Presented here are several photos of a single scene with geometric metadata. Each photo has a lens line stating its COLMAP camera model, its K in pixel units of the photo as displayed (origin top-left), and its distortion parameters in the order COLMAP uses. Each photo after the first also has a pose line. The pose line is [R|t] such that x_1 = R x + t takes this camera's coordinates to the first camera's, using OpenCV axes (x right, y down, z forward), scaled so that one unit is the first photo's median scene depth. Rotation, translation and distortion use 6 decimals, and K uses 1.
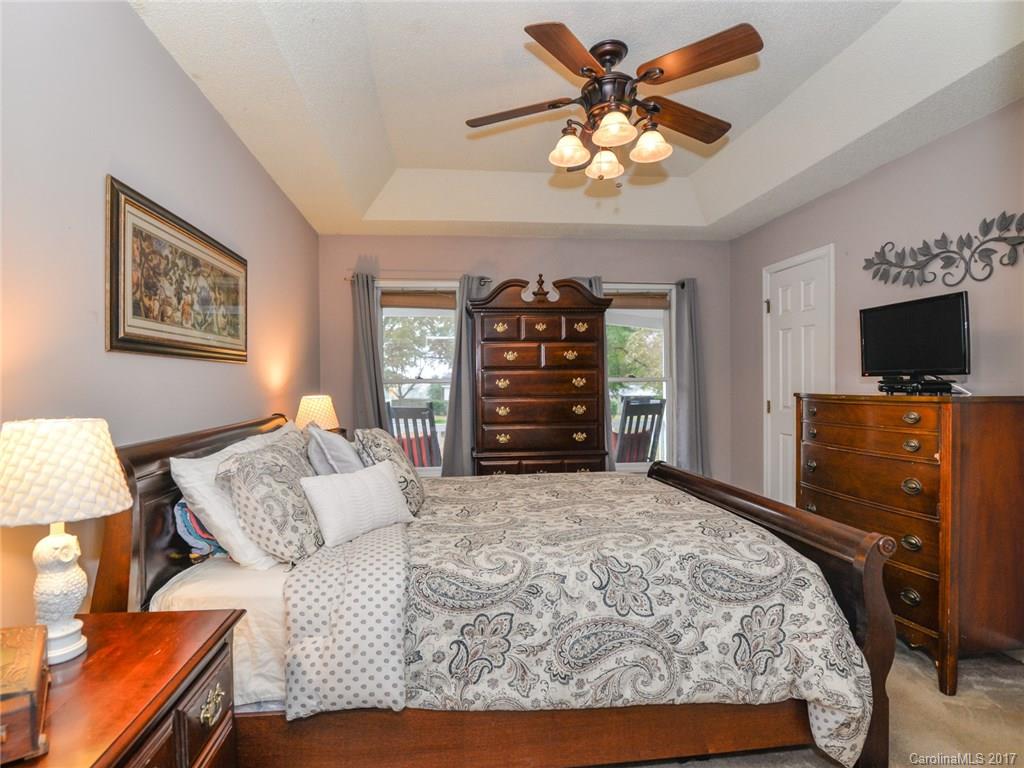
lens RADIAL K [[545.6, 0, 498.2], [0, 545.6, 381.3], [0, 0, 1]] dist [-0.020725, 0.001411]
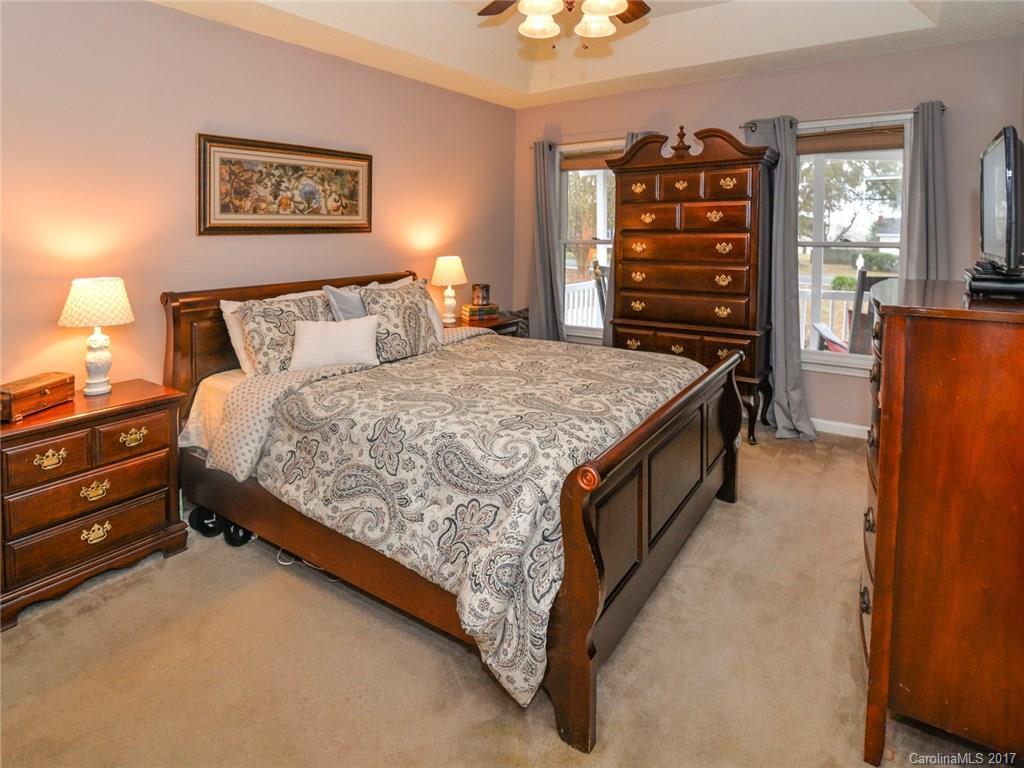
lens RADIAL K [[572.4, 0, 509.1], [0, 572.4, 233.7], [0, 0, 1]] dist [-0.030518, -0.000408]
pose [[0.758917, 0.004659, -0.651171, 1.151690], [0.002526, 0.999946, 0.010099, -0.073465], [0.651183, -0.009309, 0.758864, 0.254123]]
